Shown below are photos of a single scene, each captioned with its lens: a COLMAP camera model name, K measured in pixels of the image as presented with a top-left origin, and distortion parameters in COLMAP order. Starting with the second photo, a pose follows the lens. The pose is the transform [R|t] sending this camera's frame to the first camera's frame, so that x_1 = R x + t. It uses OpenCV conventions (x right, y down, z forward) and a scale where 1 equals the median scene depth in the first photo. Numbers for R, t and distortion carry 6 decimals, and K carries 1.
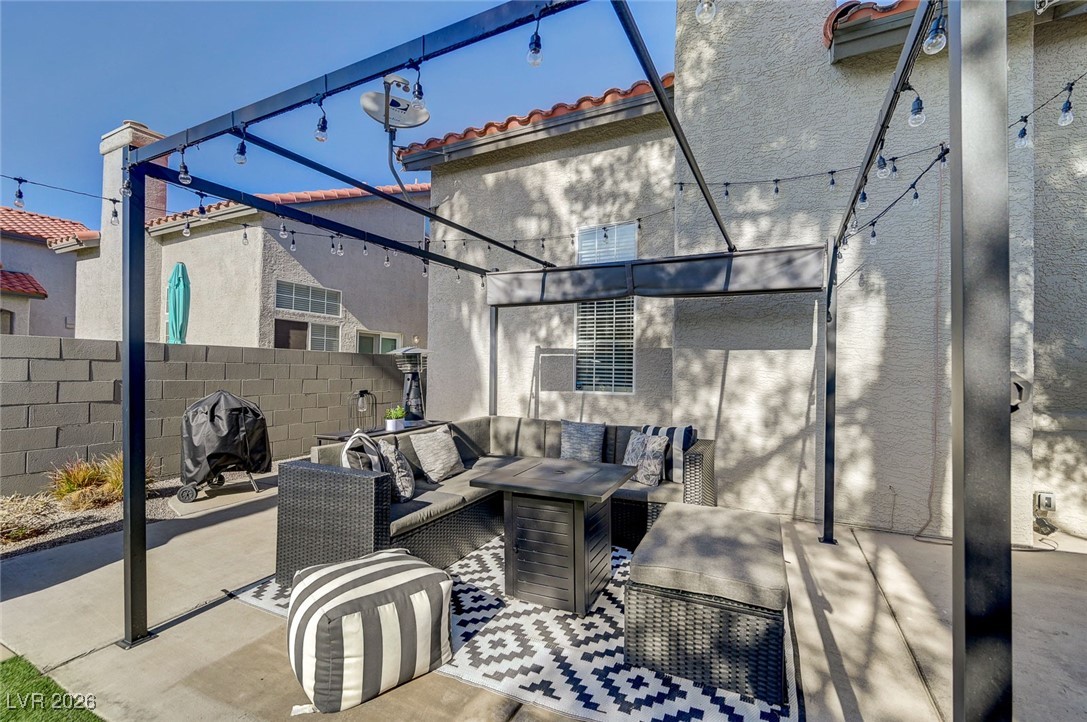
lens RADIAL K [[467.7, 0, 554.3], [0, 467.7, 364.7], [0, 0, 1]] dist [-0.009836, 0.000078]
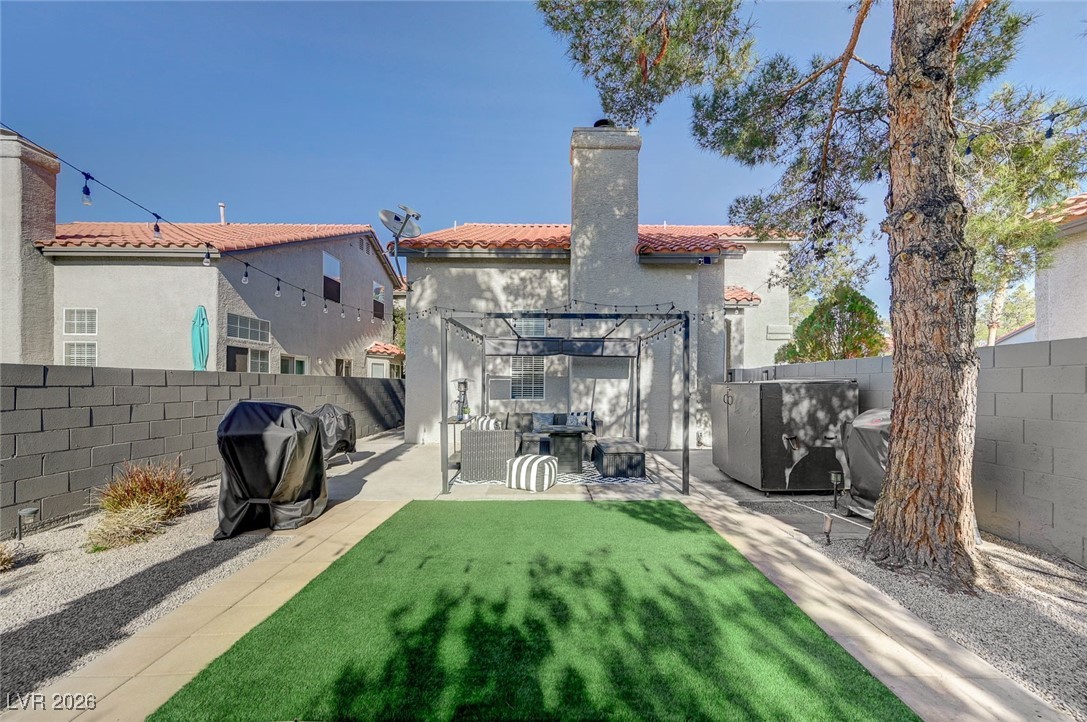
lens RADIAL K [[437.9, 0, 557.8], [0, 437.9, 388.3], [0, 0, 1]] dist [0.000545, 0.000054]
pose [[0.888146, -0.011865, 0.459409, -0.729563], [-0.001107, 0.999609, 0.027957, -0.044497], [-0.459561, -0.025339, 0.887785, -0.760317]]
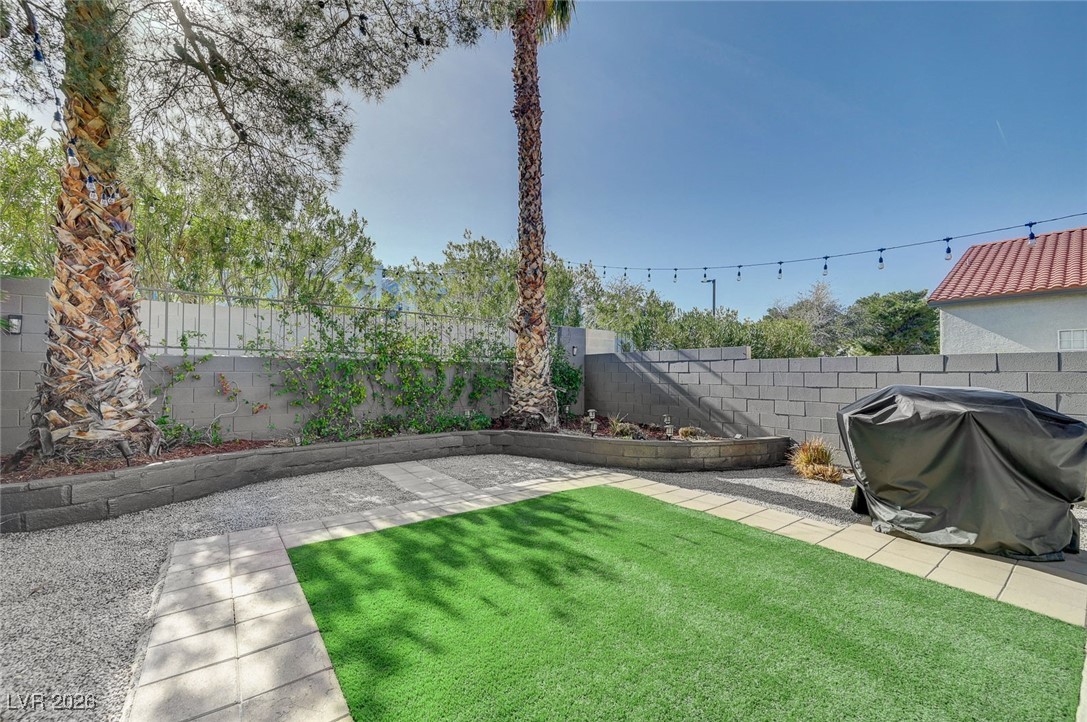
lens RADIAL K [[423.8, 0, 543.5], [0, 423.8, 361.0], [0, 0, 1]] dist [-0.001223, -0.000174]
pose [[-0.447236, -0.044840, -0.893291, 0.191573], [0.003054, 0.998660, -0.051658, 0.005245], [0.894411, -0.025832, -0.446500, 0.129242]]
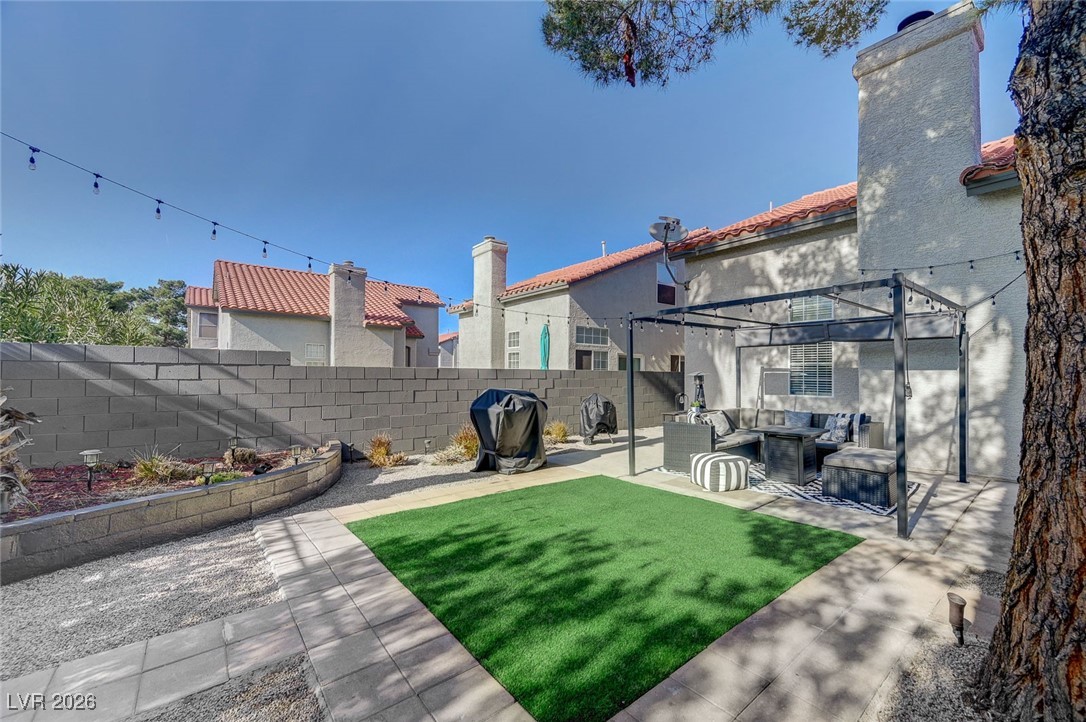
lens RADIAL K [[444.2, 0, 545.9], [0, 444.2, 369.4], [0, 0, 1]] dist [0.001833, 0.000062]
pose [[0.909715, -0.016002, -0.414925, -0.101912], [0.014593, 0.999872, -0.006566, -0.042370], [0.414977, -0.000081, 0.909832, -0.917065]]
